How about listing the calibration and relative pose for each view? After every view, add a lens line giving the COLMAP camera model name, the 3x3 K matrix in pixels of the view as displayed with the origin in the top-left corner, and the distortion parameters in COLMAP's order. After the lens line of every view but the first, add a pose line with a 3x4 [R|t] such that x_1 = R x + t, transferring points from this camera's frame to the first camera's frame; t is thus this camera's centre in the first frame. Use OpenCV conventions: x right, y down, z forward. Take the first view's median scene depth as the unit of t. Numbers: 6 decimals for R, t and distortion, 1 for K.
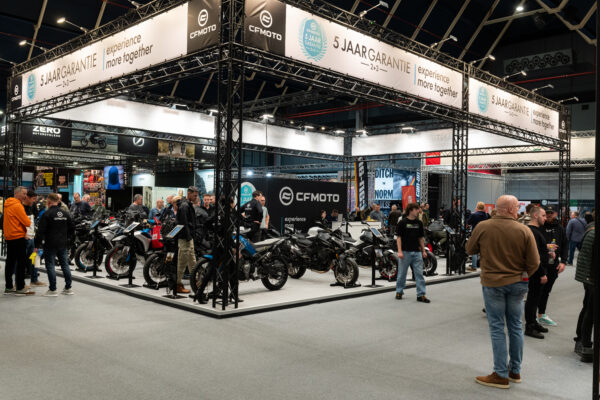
lens RADIAL K [[534.5, 0, 301.3], [0, 534.5, 200.7], [0, 0, 1]] dist [-0.000737, 0.000240]
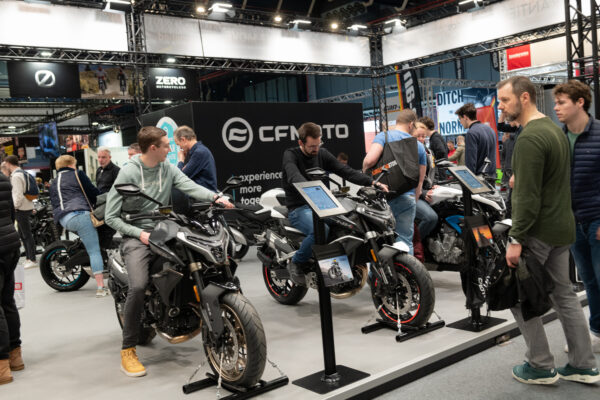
lens RADIAL K [[600.9, 0, 298.4], [0, 600.9, 199.3], [0, 0, 1]] dist [0.046721, 0.000000]
pose [[0.987912, -0.094255, -0.123066, 0.072727], [0.103093, 0.992377, 0.067526, 0.015028], [0.115763, -0.079397, 0.990099, 0.291036]]
